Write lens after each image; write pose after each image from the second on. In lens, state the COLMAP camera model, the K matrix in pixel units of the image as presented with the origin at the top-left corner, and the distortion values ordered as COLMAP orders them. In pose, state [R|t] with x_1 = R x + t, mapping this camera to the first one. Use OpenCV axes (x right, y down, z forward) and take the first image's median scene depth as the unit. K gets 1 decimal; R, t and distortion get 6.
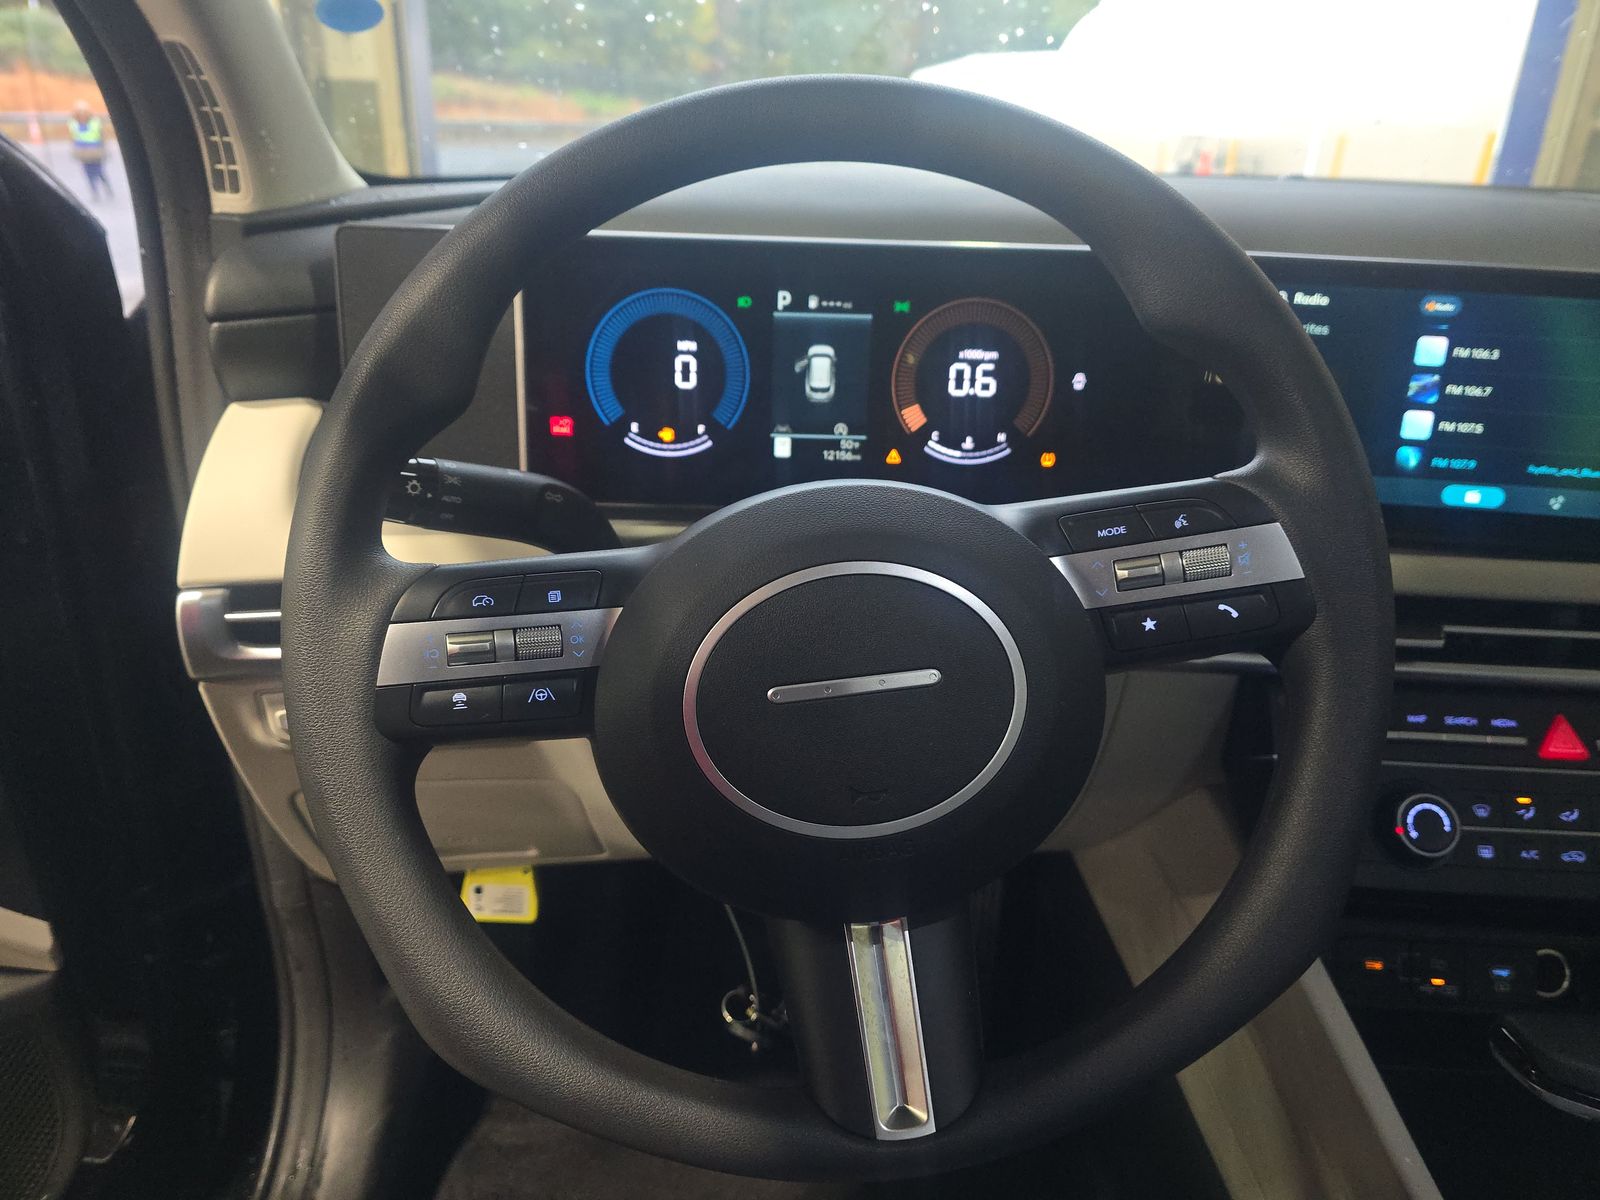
lens RADIAL K [[1098.7, 0, 797.9], [0, 1098.7, 600.0], [0, 0, 1]] dist [0.015063, -0.010649]
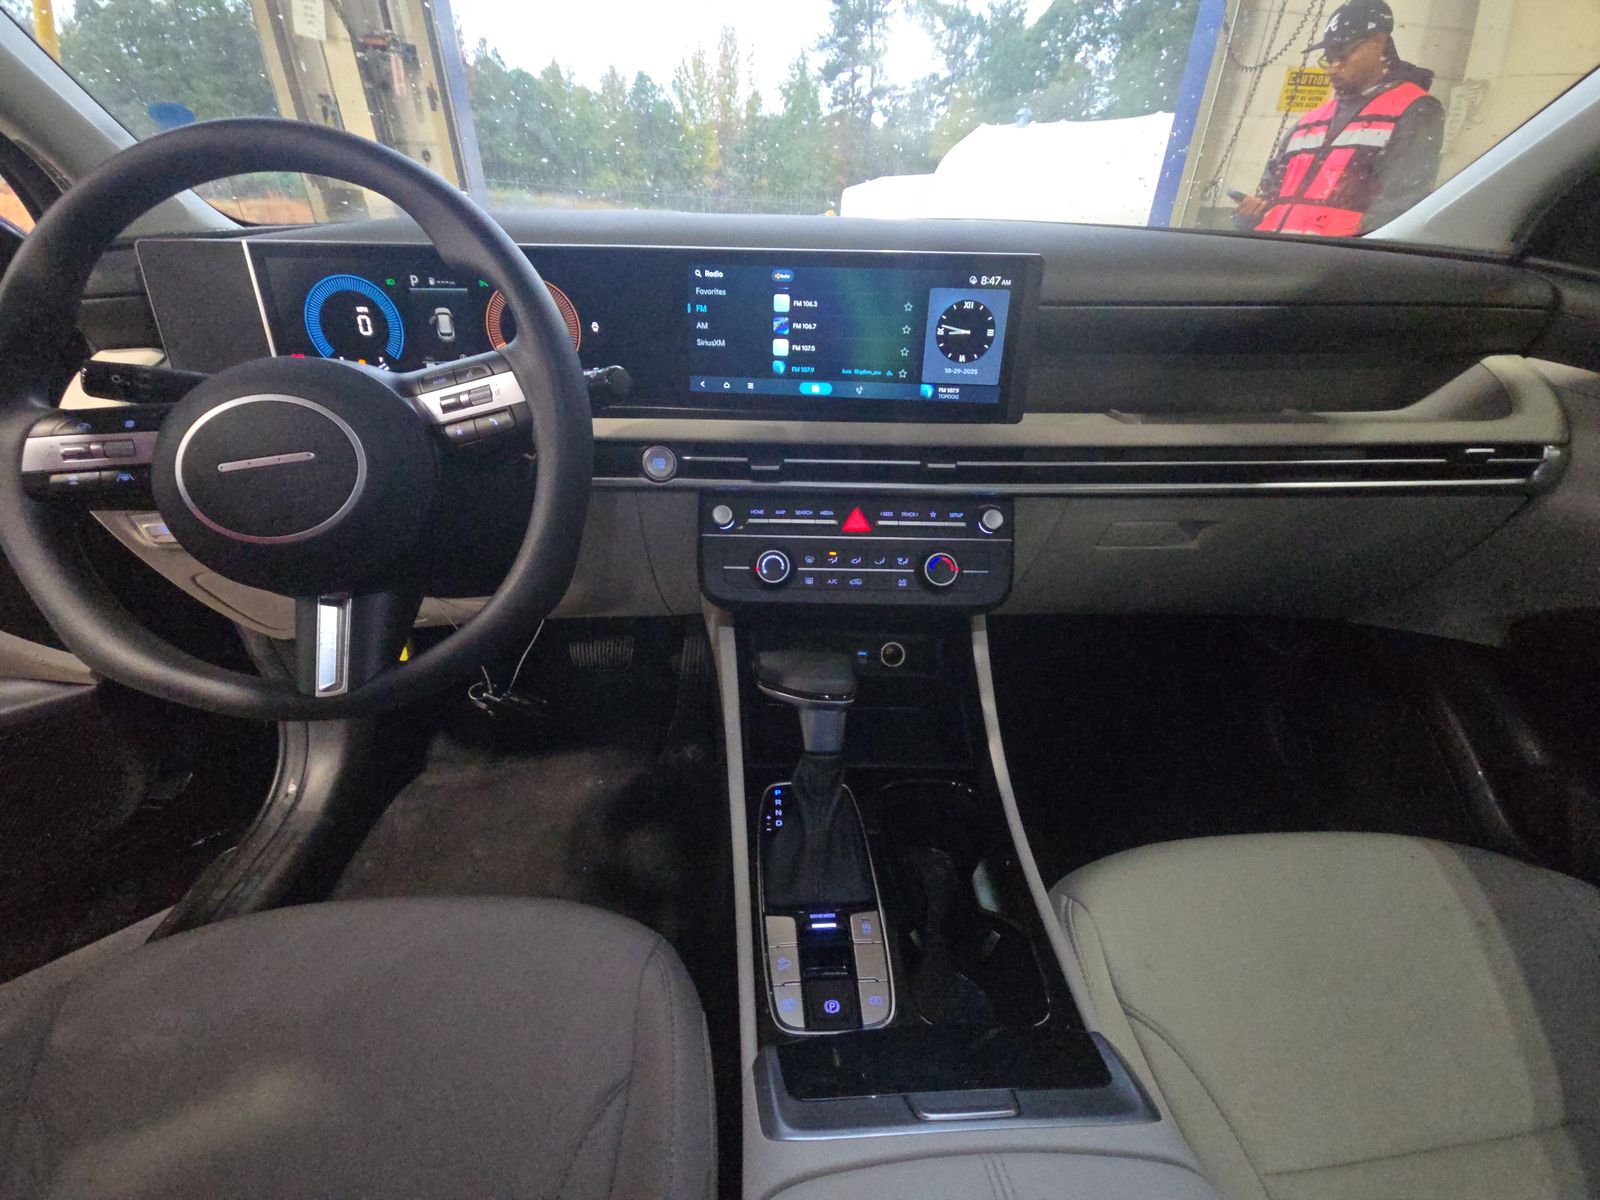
lens RADIAL K [[649.5, 0, 797.8], [0, 649.5, 597.6], [0, 0, 1]] dist [-0.001952, -0.000072]
pose [[0.999235, -0.030818, 0.024061, 0.556461], [0.027814, 0.992803, 0.116487, 0.123137], [-0.027478, -0.115728, 0.992901, -0.092600]]
